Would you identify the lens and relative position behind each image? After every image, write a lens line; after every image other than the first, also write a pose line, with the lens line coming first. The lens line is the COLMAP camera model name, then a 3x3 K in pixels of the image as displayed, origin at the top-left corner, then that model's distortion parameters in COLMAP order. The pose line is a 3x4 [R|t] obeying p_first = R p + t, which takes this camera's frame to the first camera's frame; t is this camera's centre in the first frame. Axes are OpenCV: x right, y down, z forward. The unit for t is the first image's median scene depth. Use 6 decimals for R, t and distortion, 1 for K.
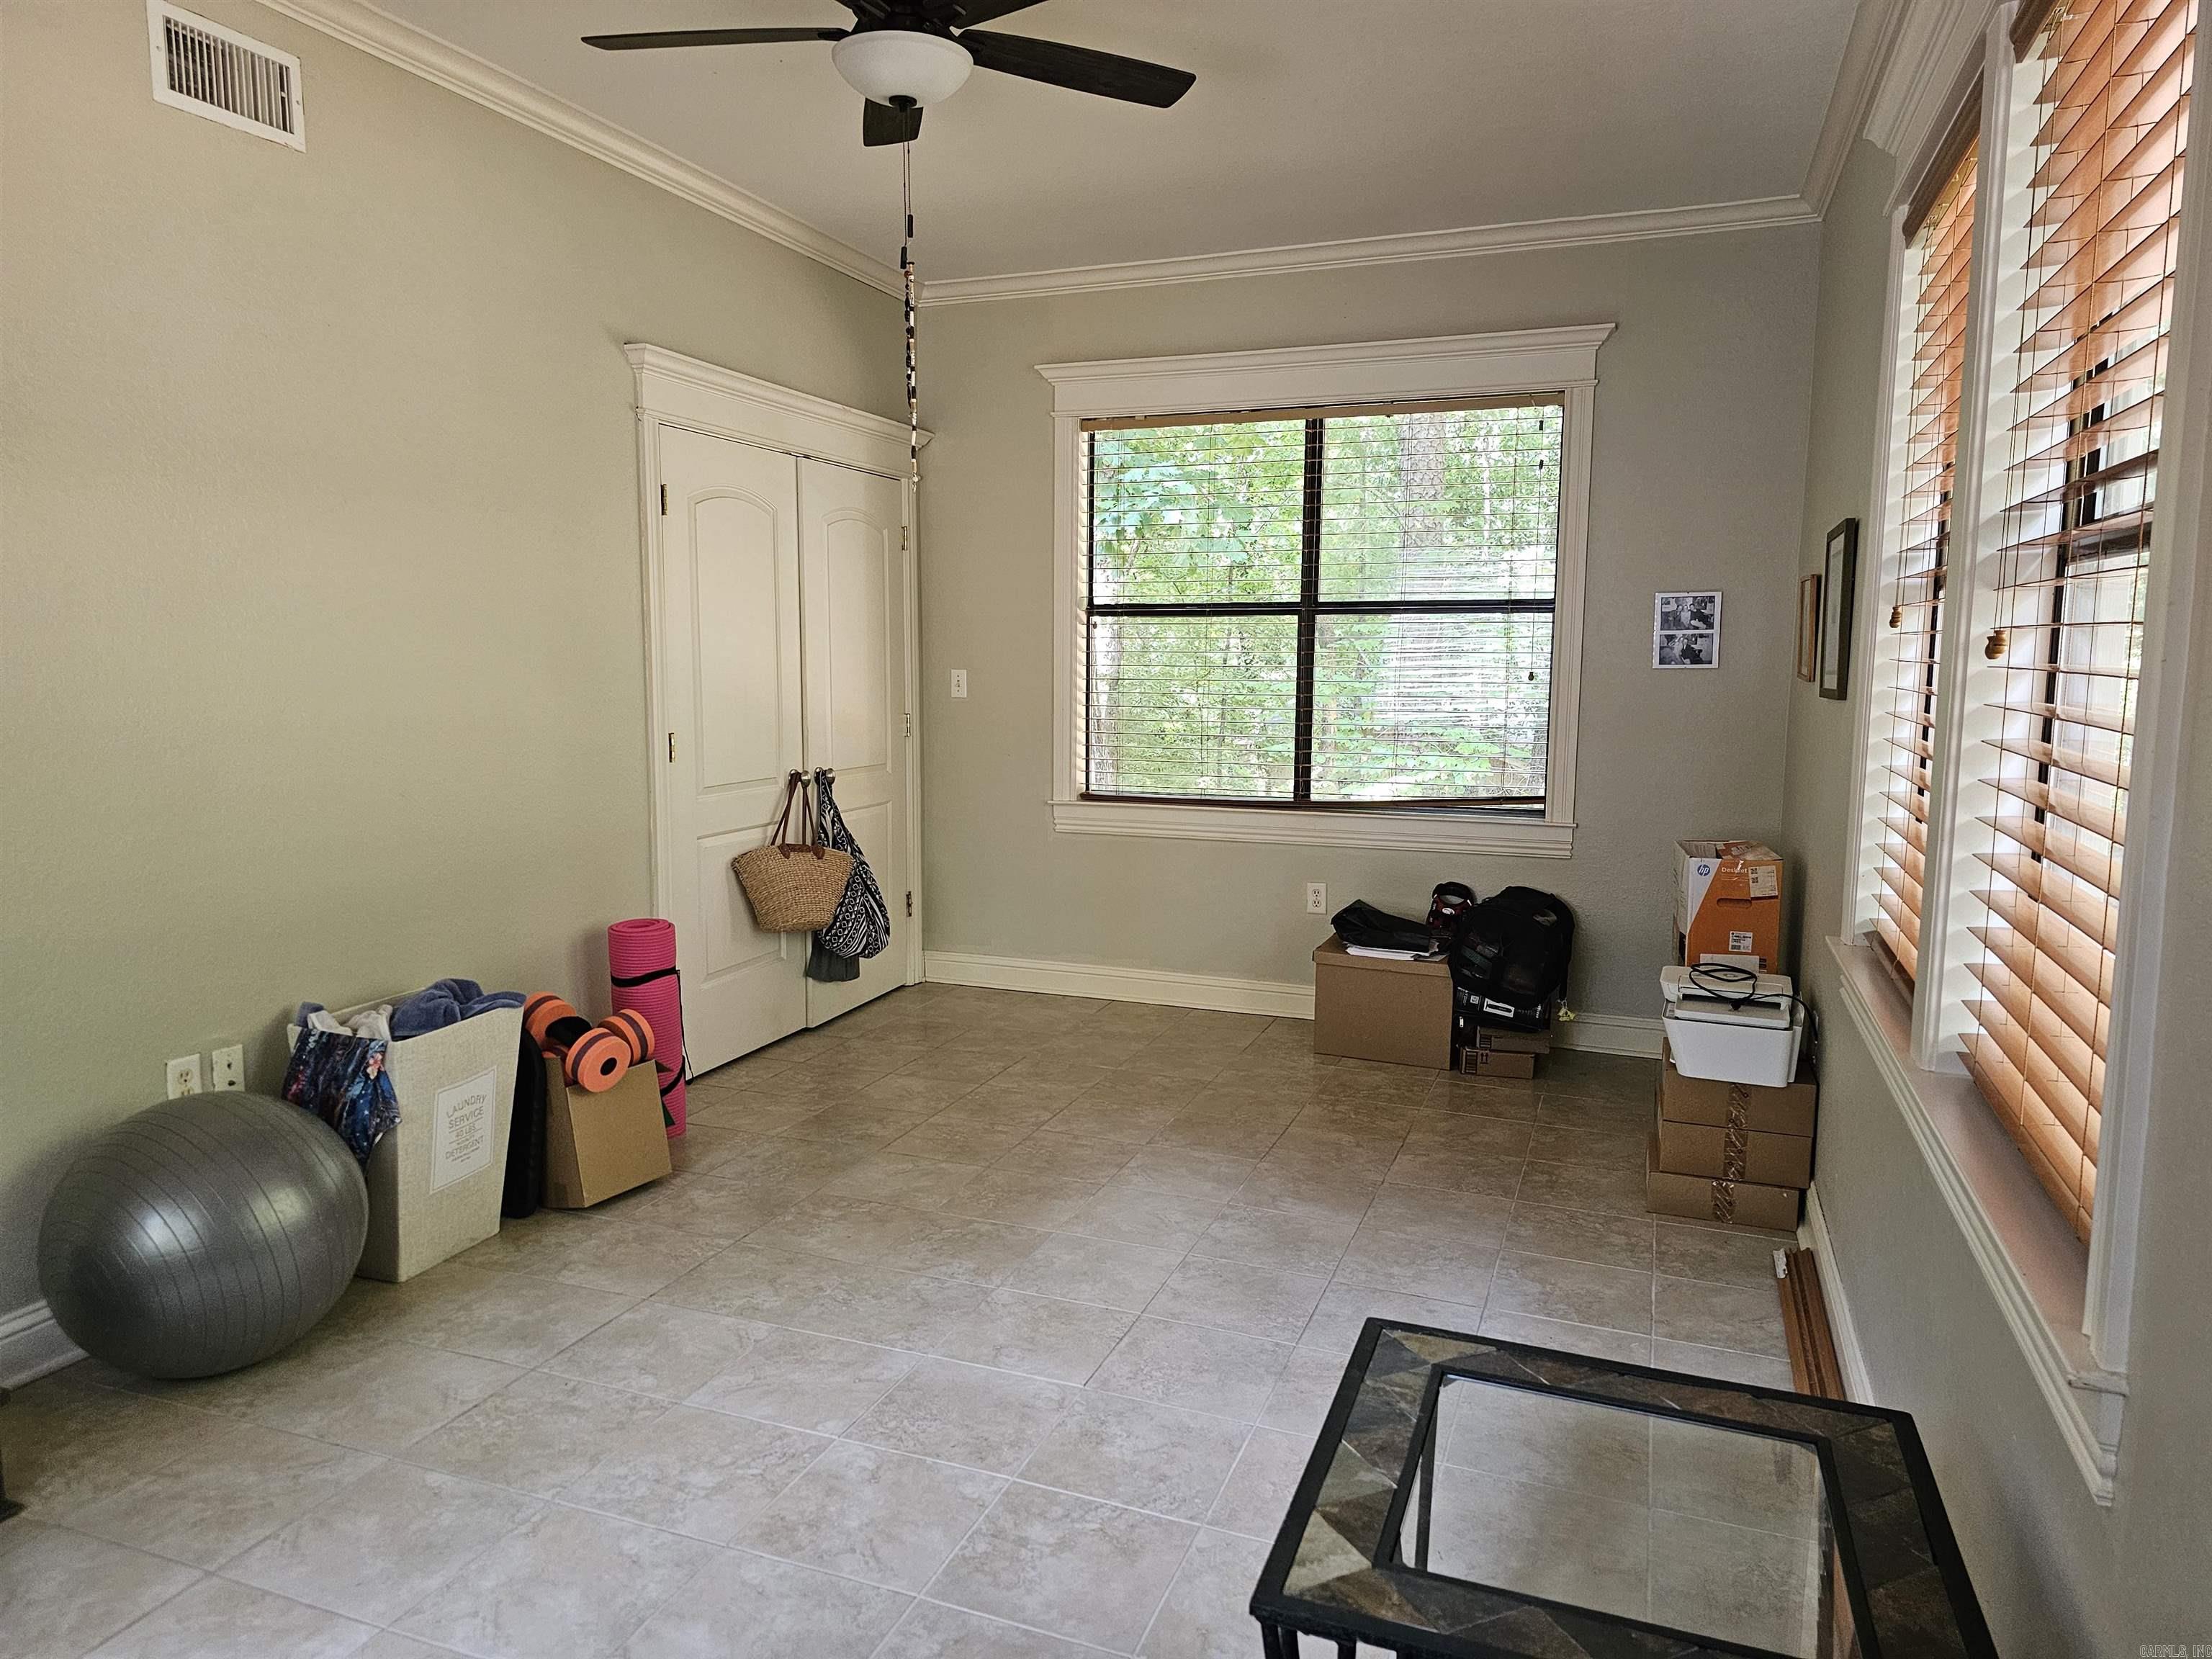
lens RADIAL K [[1481.5, 0, 1103.4], [0, 1481.5, 828.8], [0, 0, 1]] dist [0.066371, -0.054865]
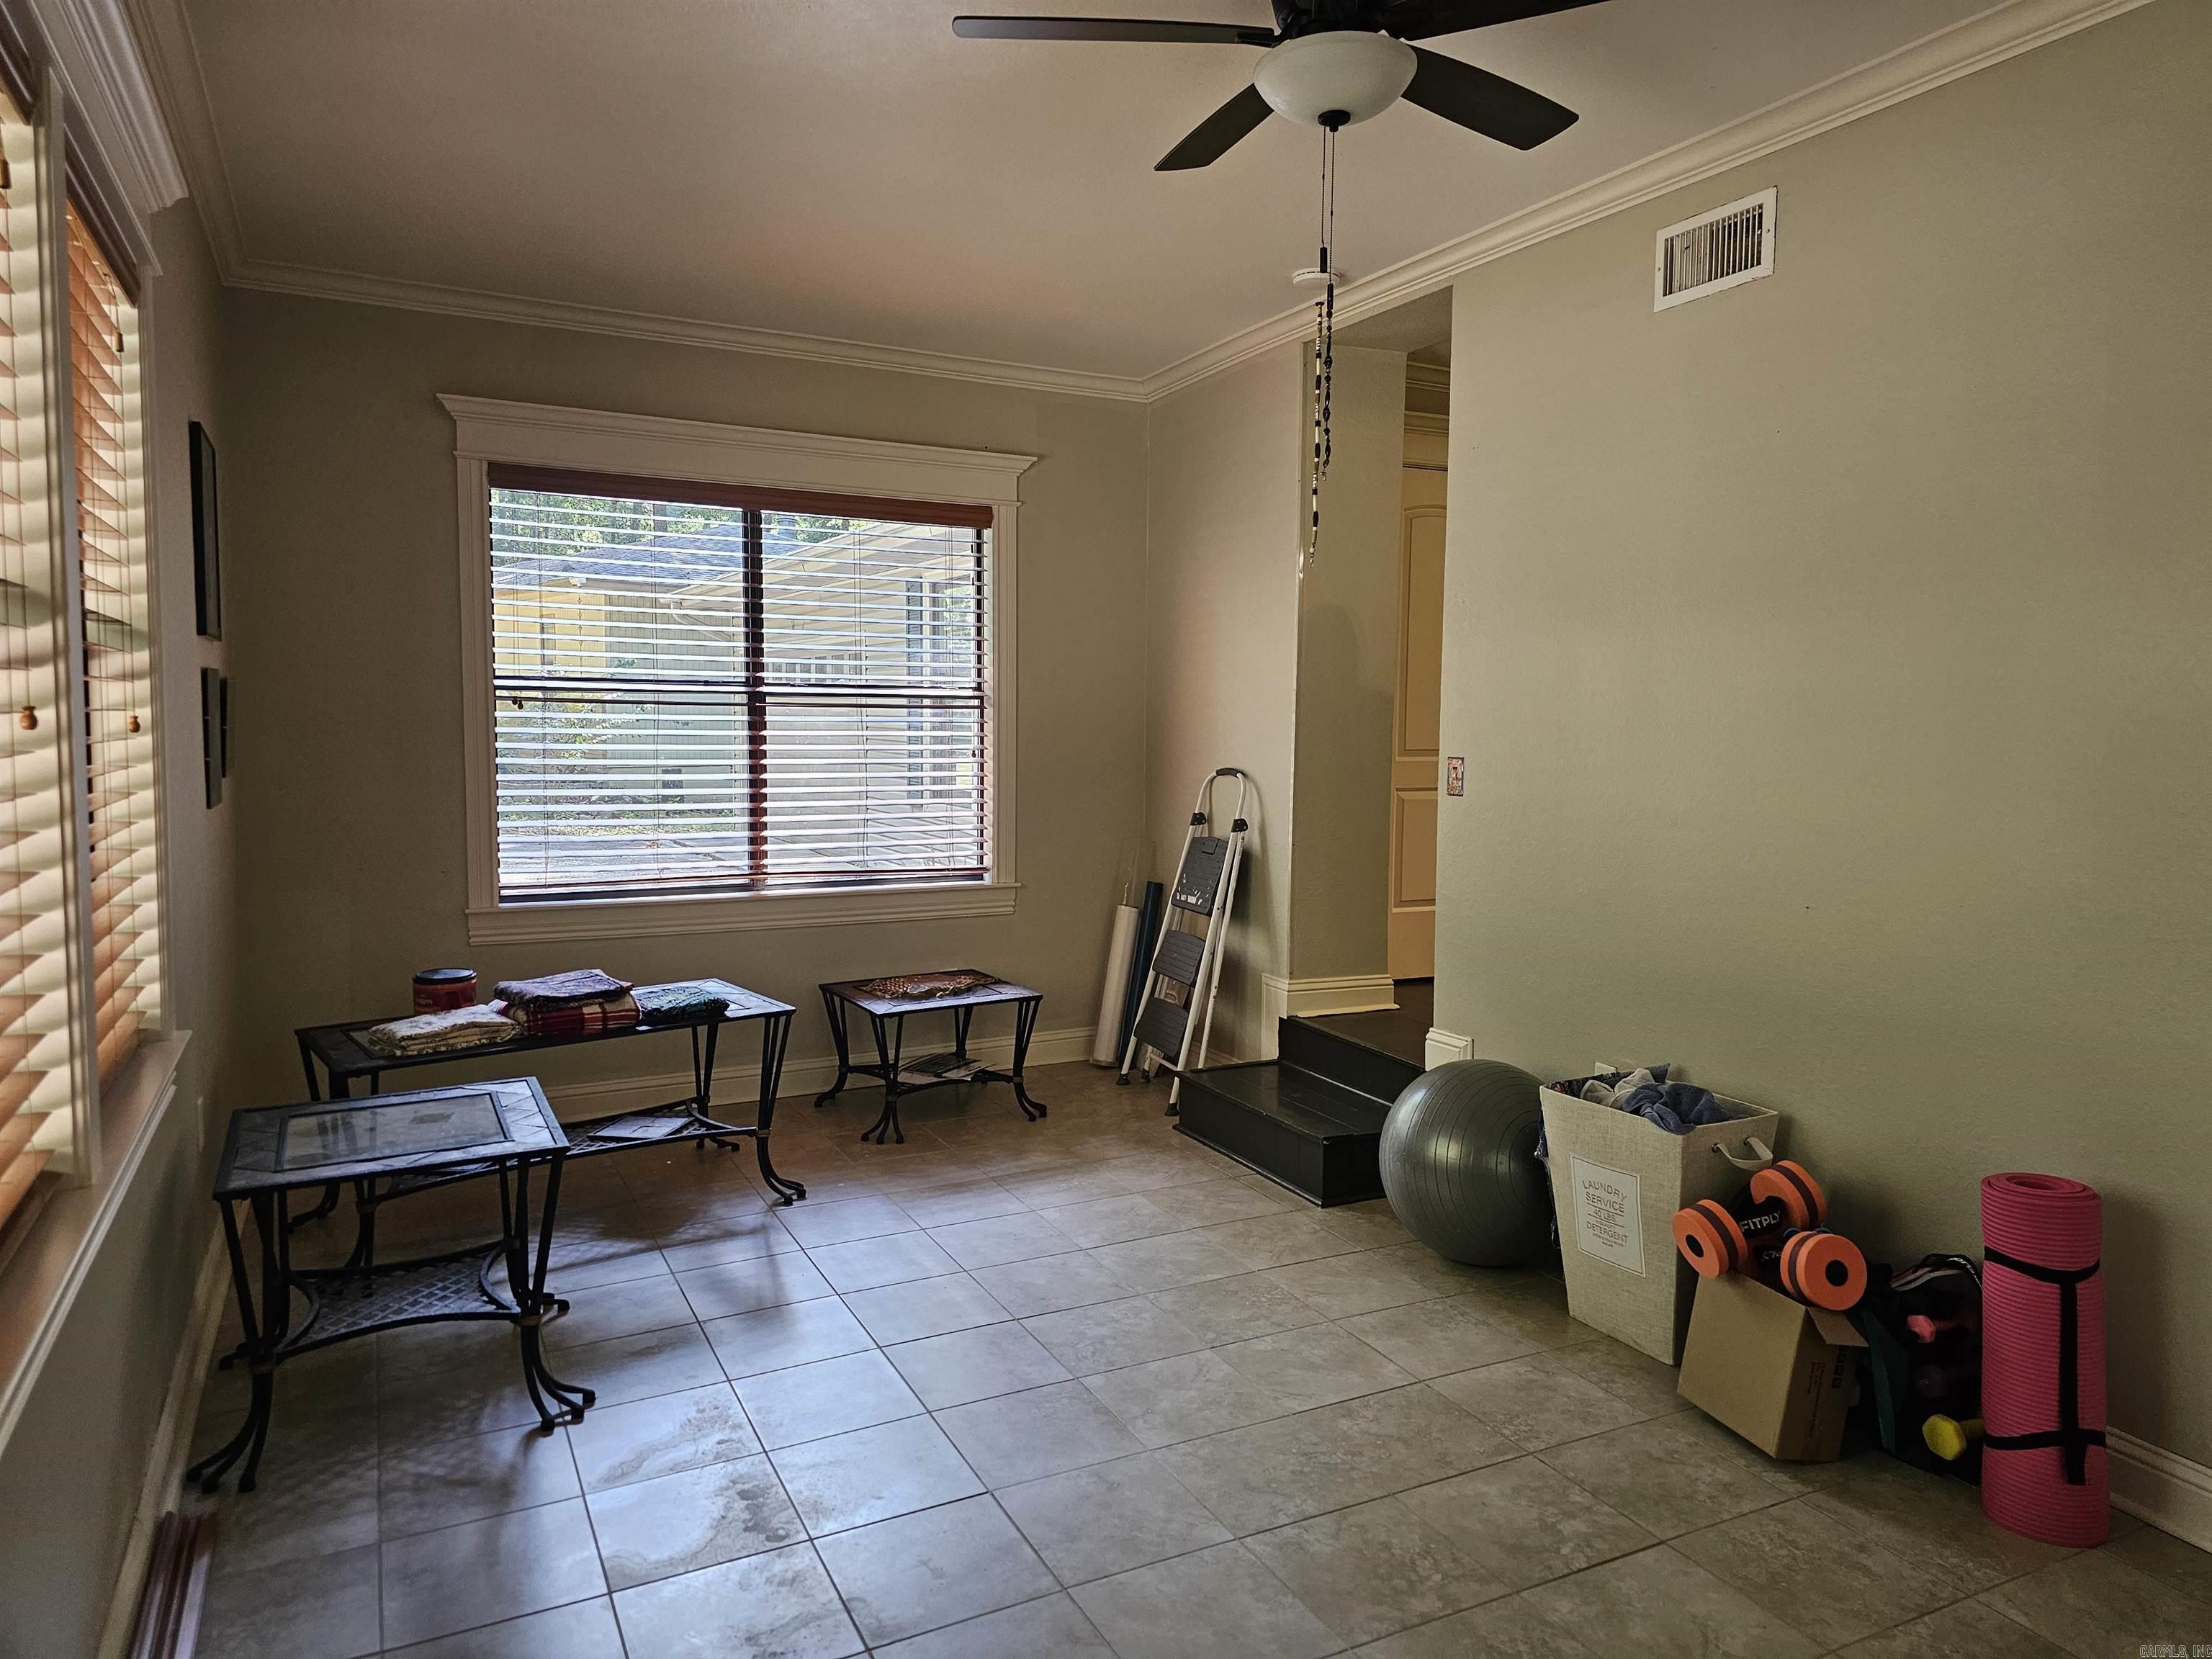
lens RADIAL K [[1481.5, 0, 1112.7], [0, 1481.5, 816.3], [0, 0, 1]] dist [0.066371, -0.054865]
pose [[-0.679115, 0.041348, -0.732866, 0.601310], [-0.105405, 0.982571, 0.153111, -0.208310], [0.726424, 0.181228, -0.662921, 1.542971]]
